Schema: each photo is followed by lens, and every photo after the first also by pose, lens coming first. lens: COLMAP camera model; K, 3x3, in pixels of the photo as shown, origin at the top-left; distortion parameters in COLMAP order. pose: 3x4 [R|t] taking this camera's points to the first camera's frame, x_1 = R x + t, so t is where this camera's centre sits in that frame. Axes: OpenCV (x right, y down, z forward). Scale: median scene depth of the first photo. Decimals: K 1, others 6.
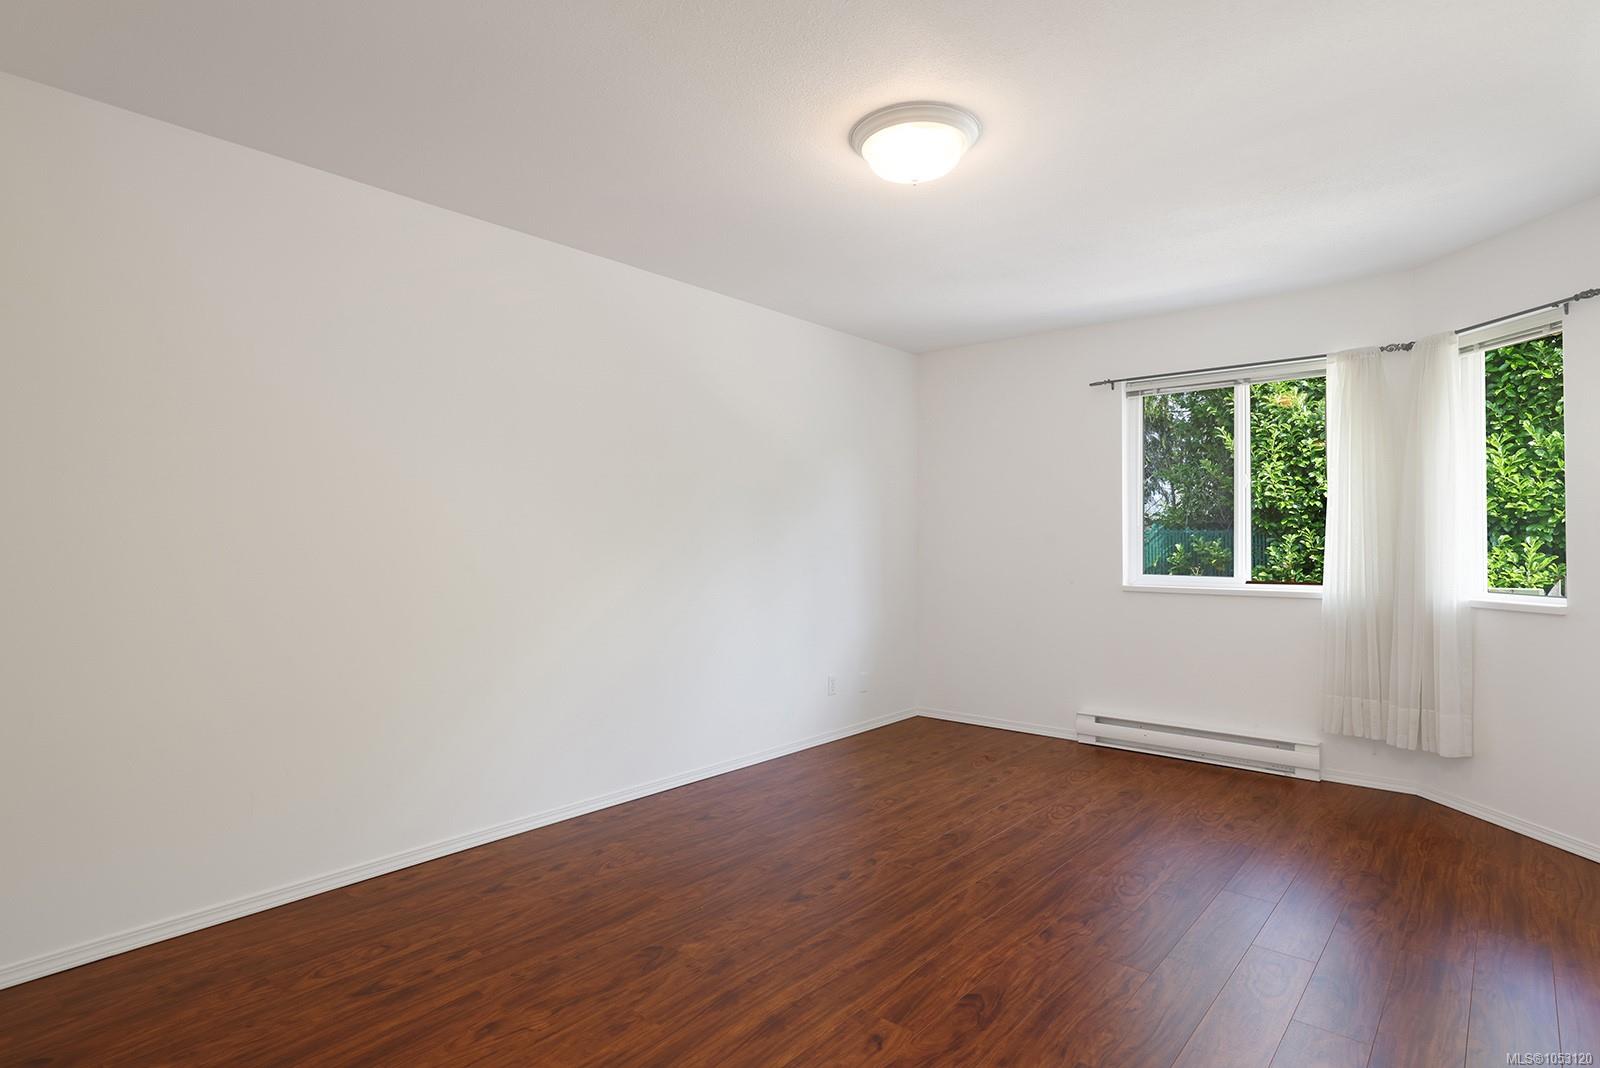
lens RADIAL K [[833.0, 0, 800.0], [0, 833.0, 534.0], [0, 0, 1]] dist [-0.000532, -0.000255]
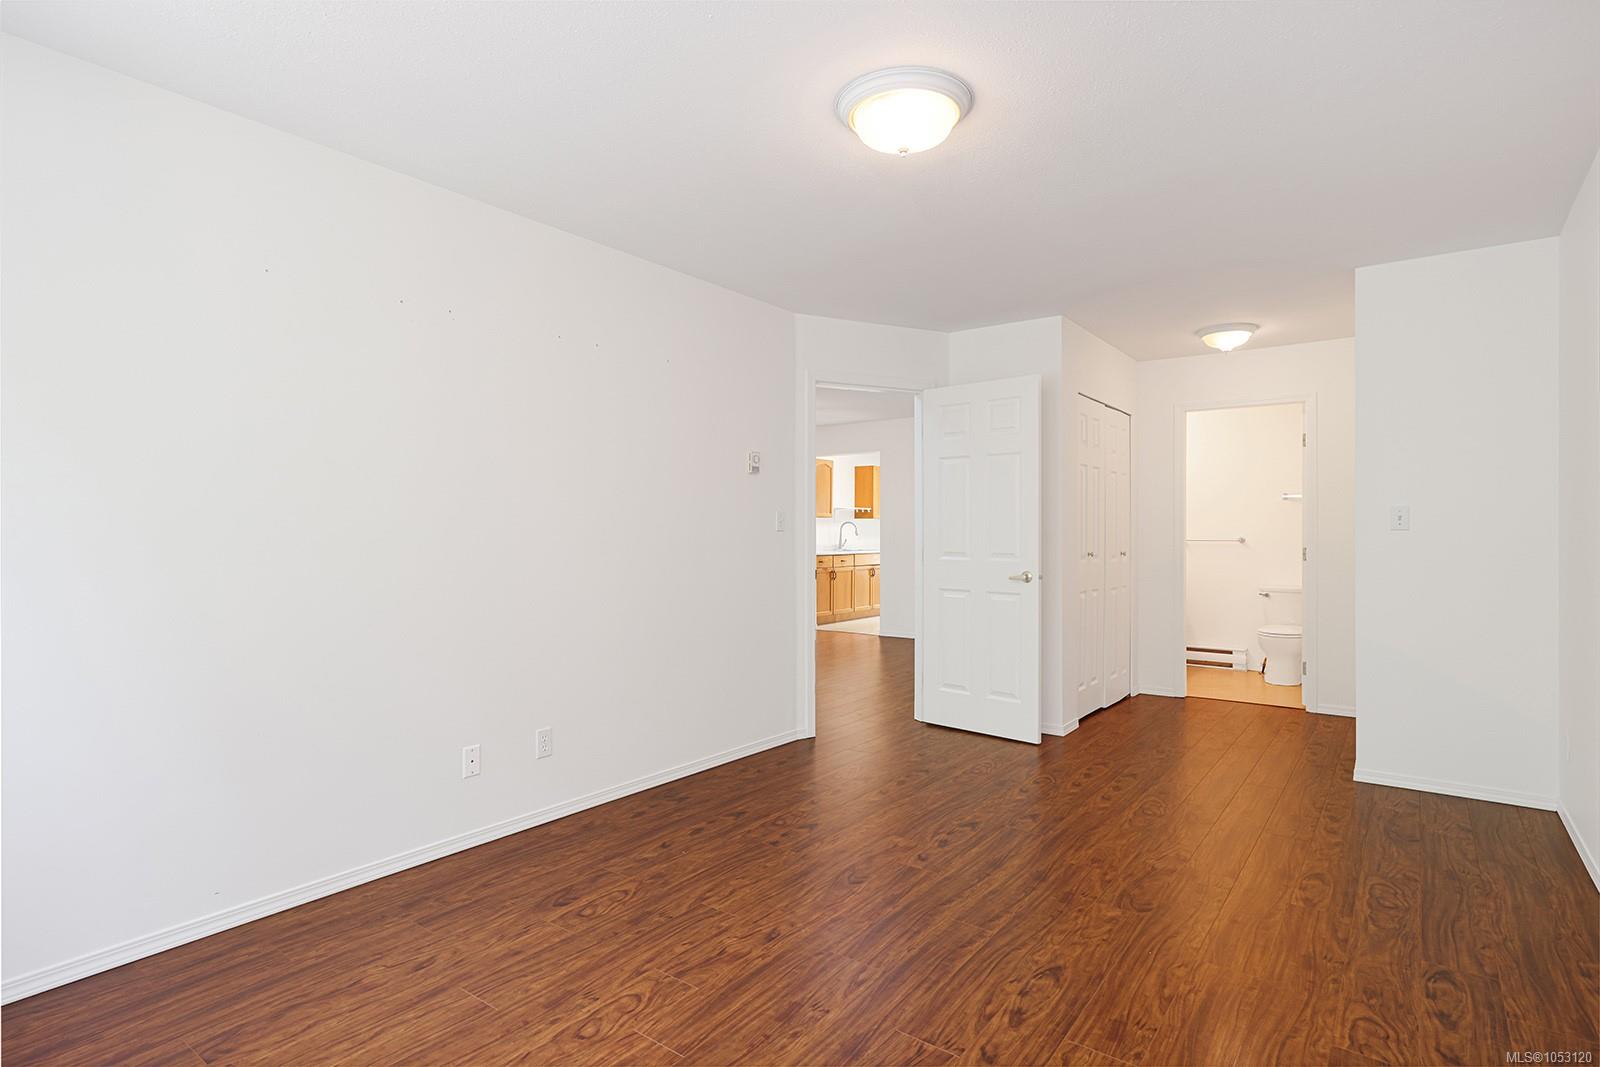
lens RADIAL K [[833.0, 0, 800.0], [0, 833.0, 533.5], [0, 0, 1]] dist [-0.000532, -0.000255]
pose [[-0.997922, 0.002805, -0.064376, 0.333954], [0.003099, 0.999985, -0.004469, 0.013622], [0.064362, -0.004659, -0.997916, 2.035669]]
